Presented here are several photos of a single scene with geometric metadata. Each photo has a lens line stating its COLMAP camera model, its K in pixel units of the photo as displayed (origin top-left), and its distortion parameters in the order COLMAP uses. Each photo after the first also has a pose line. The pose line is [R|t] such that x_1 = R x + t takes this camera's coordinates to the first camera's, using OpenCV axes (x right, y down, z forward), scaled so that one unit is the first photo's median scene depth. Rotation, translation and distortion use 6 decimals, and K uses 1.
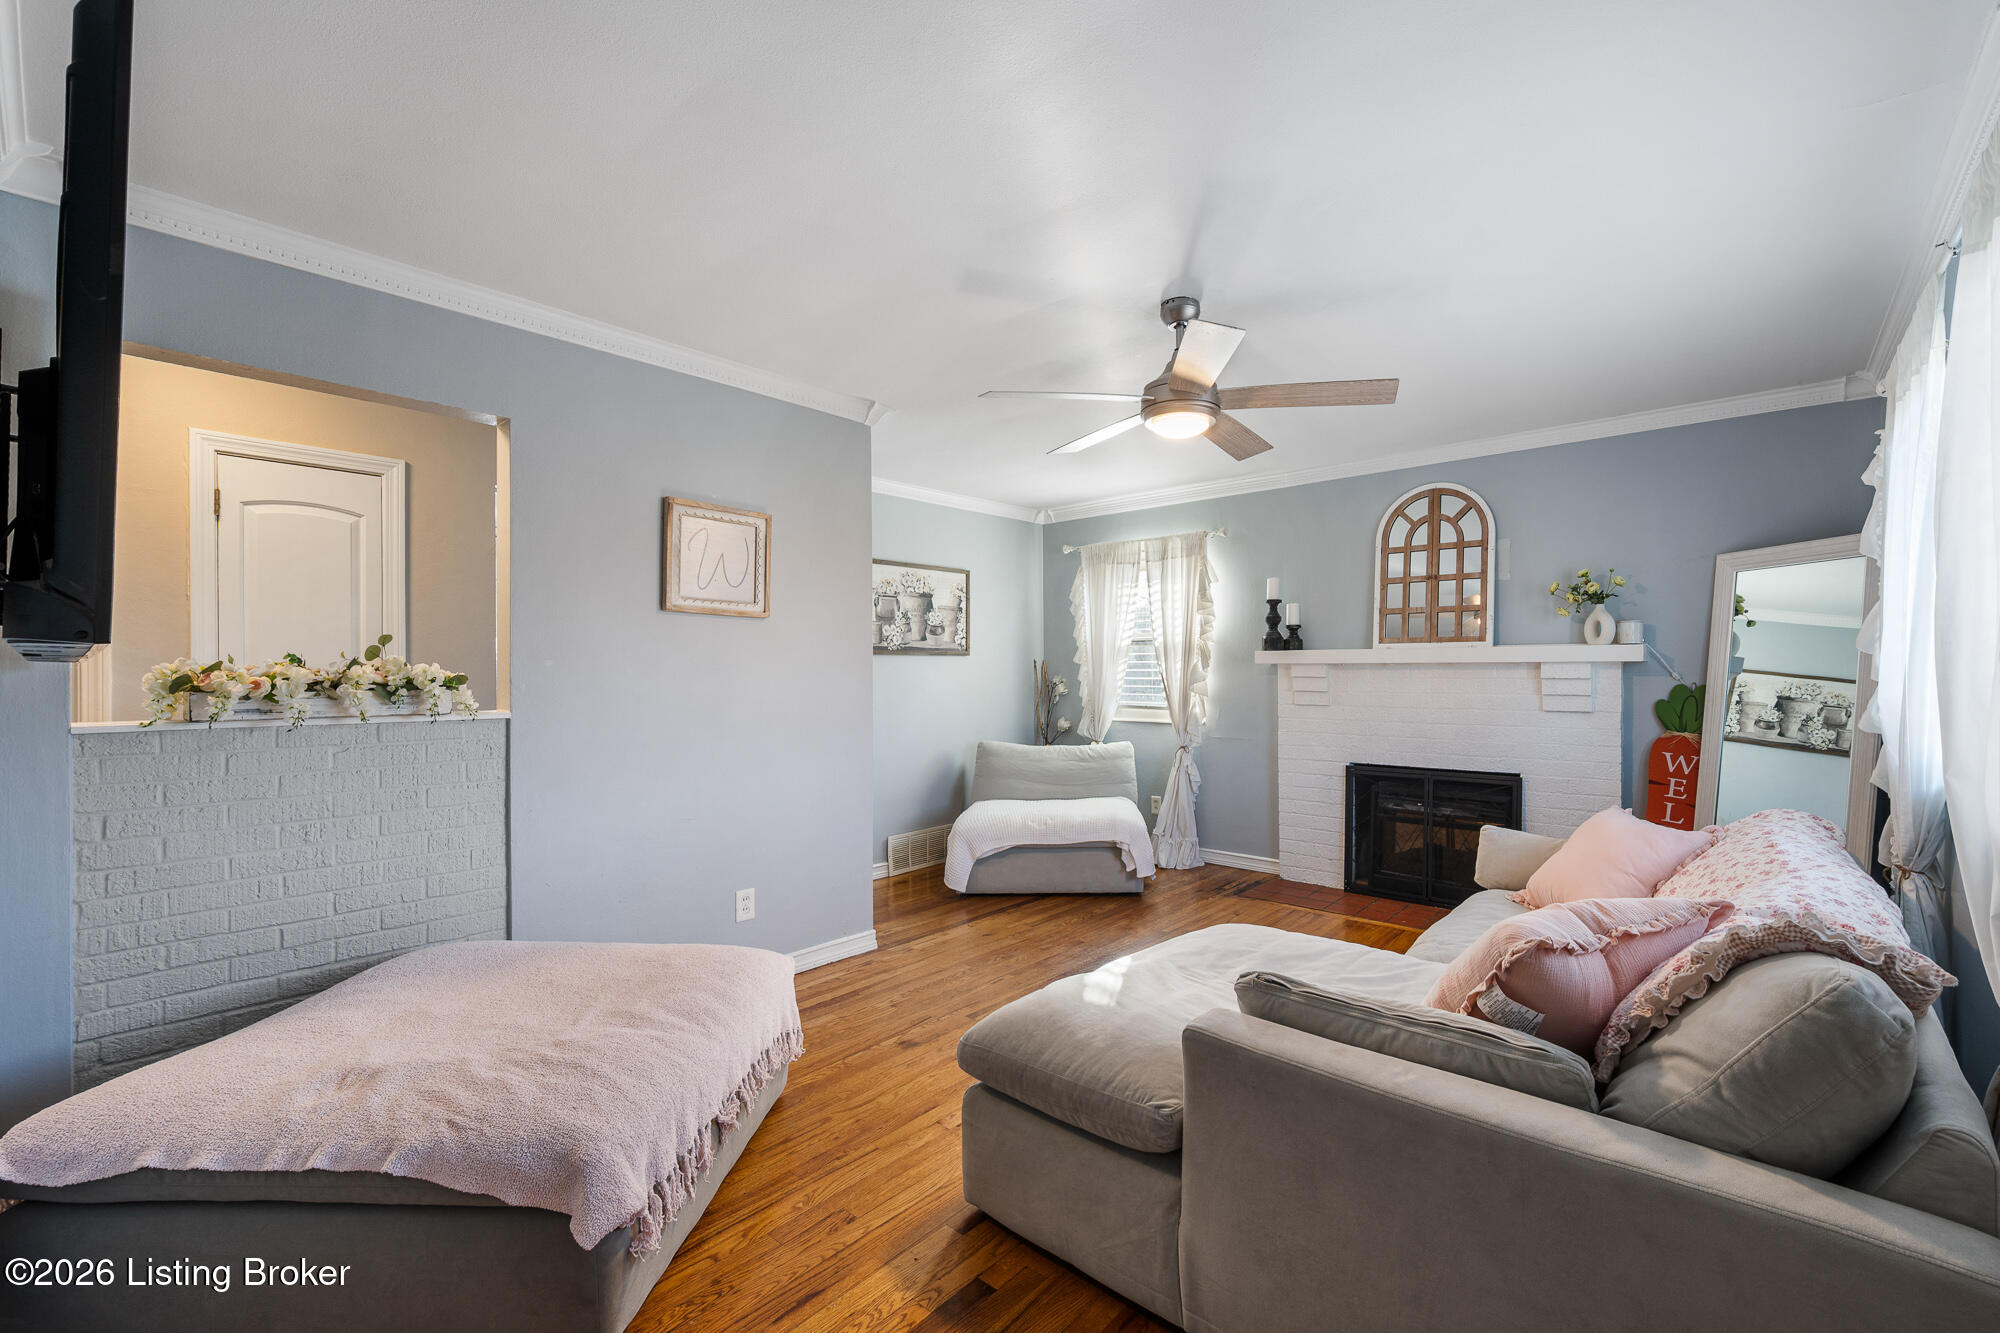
lens RADIAL K [[876.9, 0, 1000.0], [0, 876.9, 666.5], [0, 0, 1]] dist [0.000210, 0.000019]
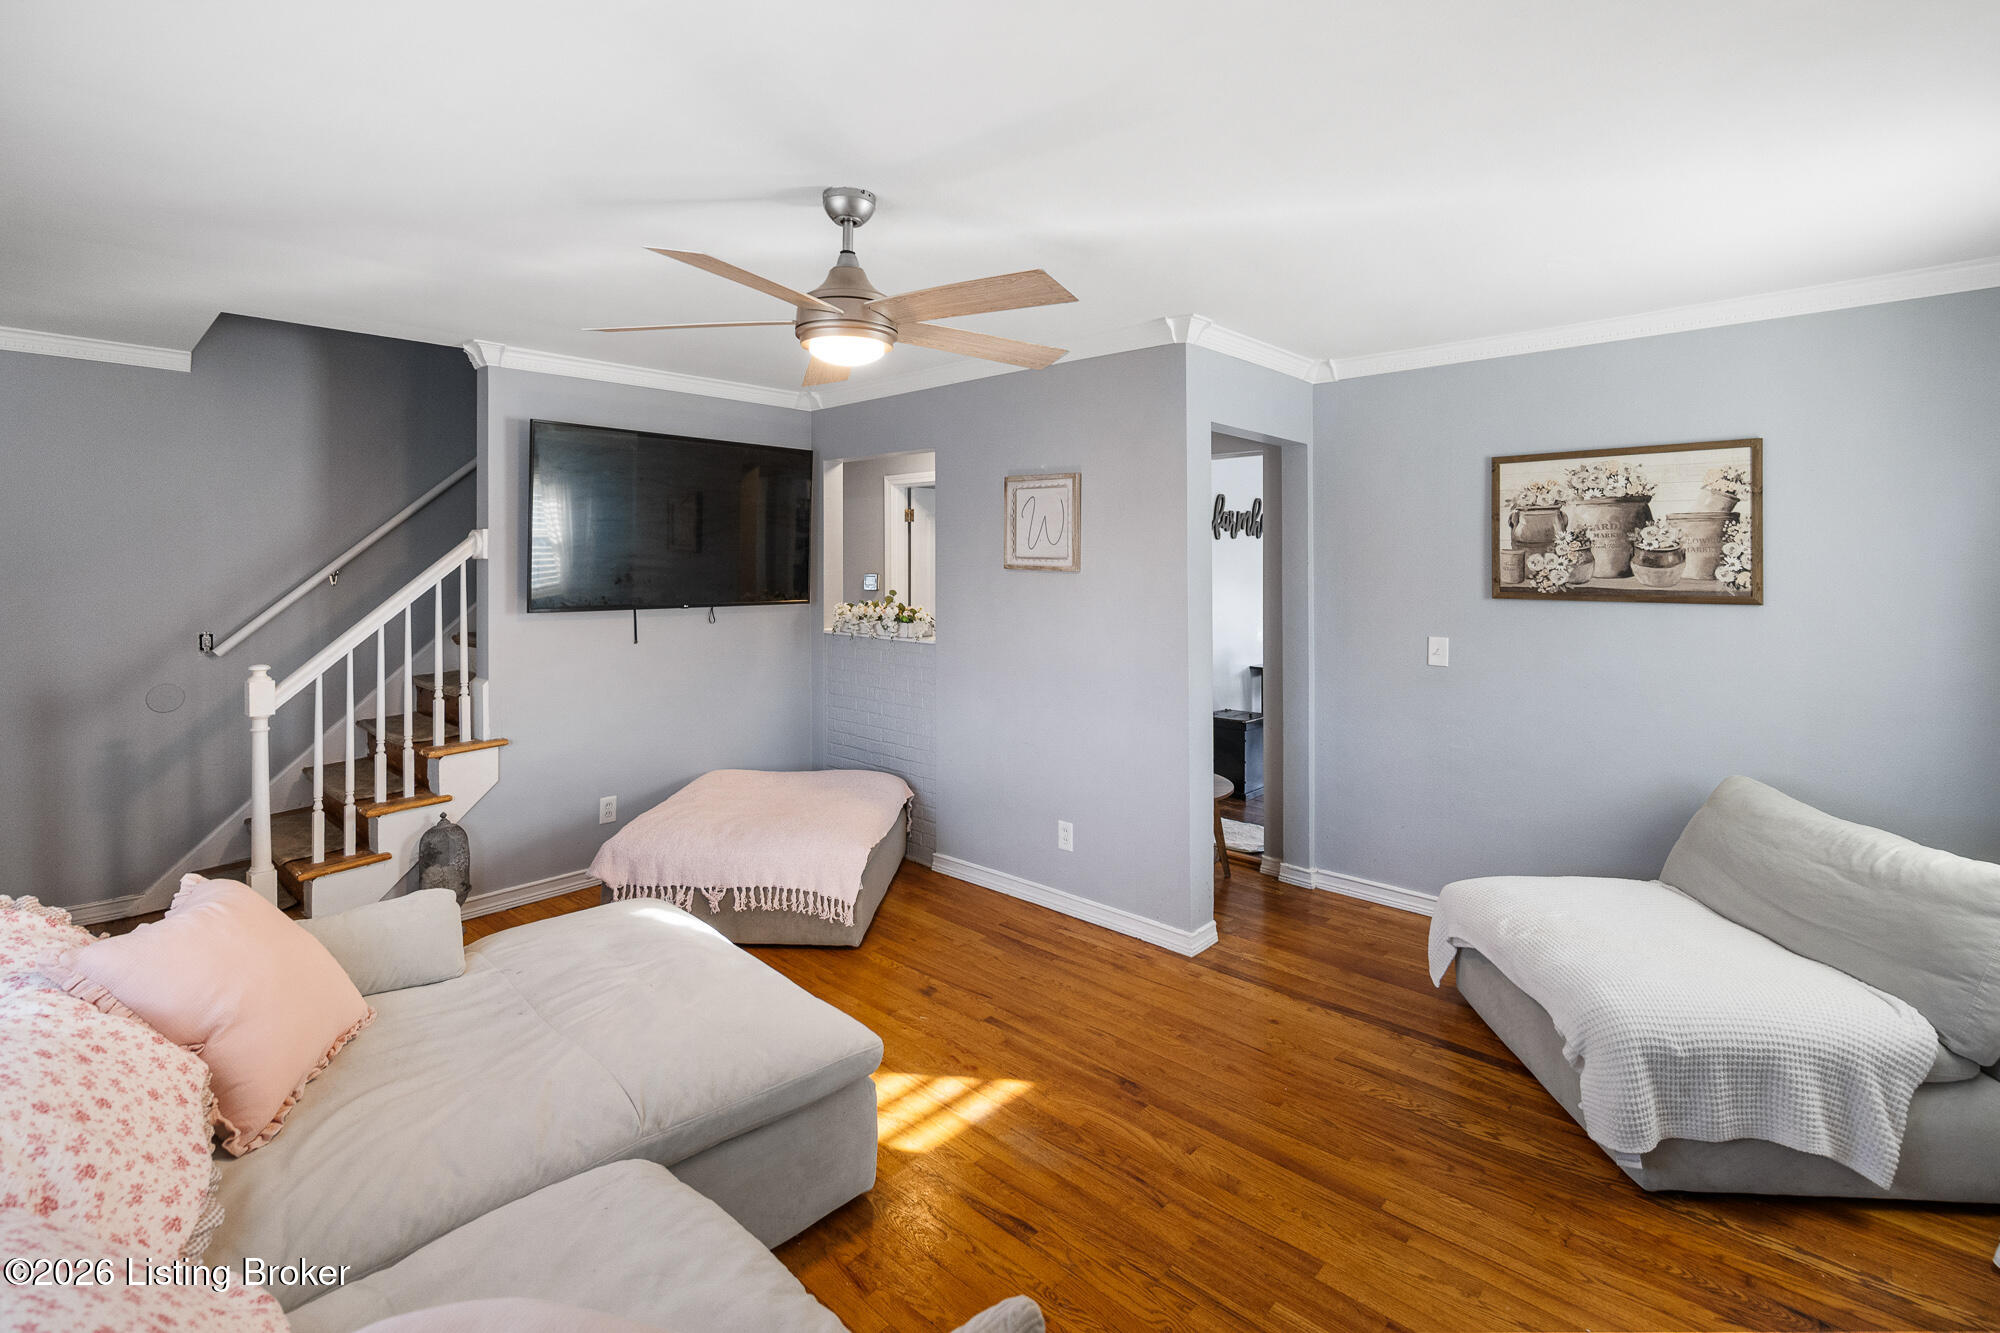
lens RADIAL K [[896.8, 0, 1007.7], [0, 896.8, 558.6], [0, 0, 1]] dist [-0.000209, 0.000112]
pose [[-0.014104, 0.002508, -0.999897, 0.525920], [0.010299, 0.999944, 0.002363, -0.048453], [0.999847, -0.010264, -0.014129, 0.605566]]
